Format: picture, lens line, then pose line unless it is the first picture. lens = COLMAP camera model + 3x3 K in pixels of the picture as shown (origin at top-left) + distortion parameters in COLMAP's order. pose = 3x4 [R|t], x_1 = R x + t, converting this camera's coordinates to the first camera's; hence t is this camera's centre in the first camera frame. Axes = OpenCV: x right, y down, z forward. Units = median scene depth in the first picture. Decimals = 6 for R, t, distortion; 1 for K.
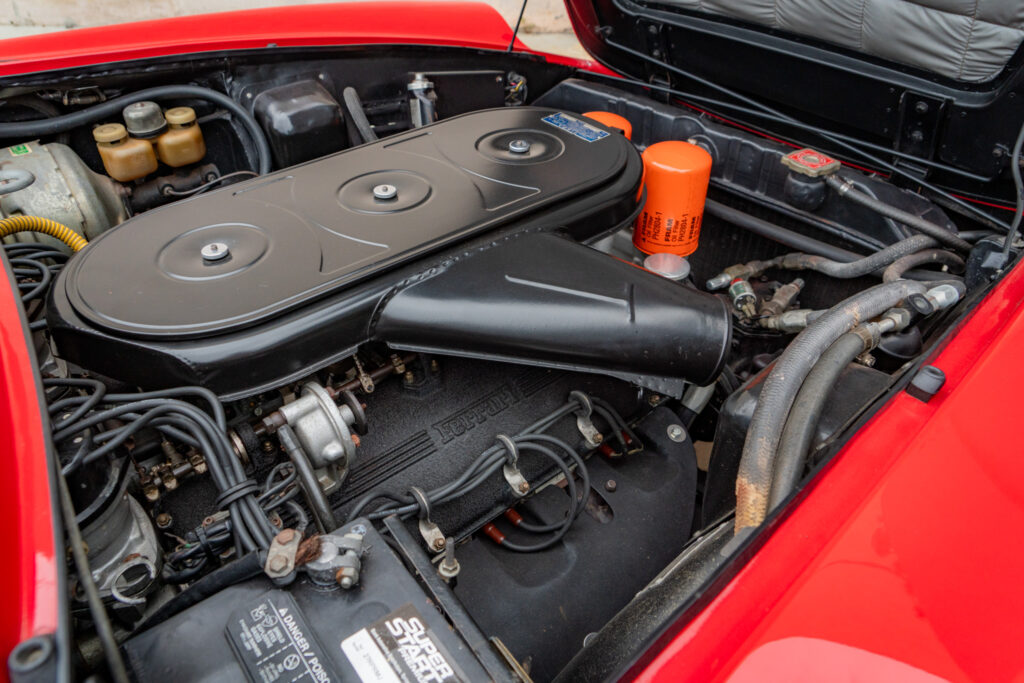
lens RADIAL K [[705.1, 0, 504.7], [0, 705.1, 341.3], [0, 0, 1]] dist [-0.017269, 0.006980]
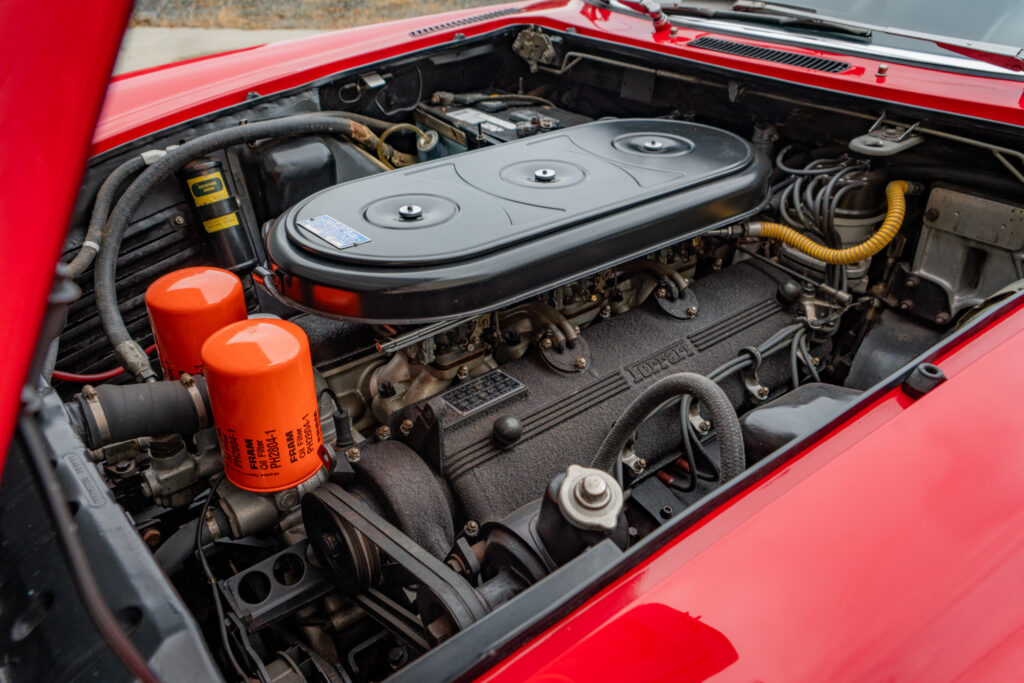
lens RADIAL K [[827.4, 0, 505.8], [0, 827.4, 342.6], [0, 0, 1]] dist [0.006908, -0.002341]
pose [[-0.999907, 0.006870, 0.011805, -0.097284], [0.013500, 0.365770, 0.930607, -1.042368], [0.002075, 0.930680, -0.365828, 1.356117]]
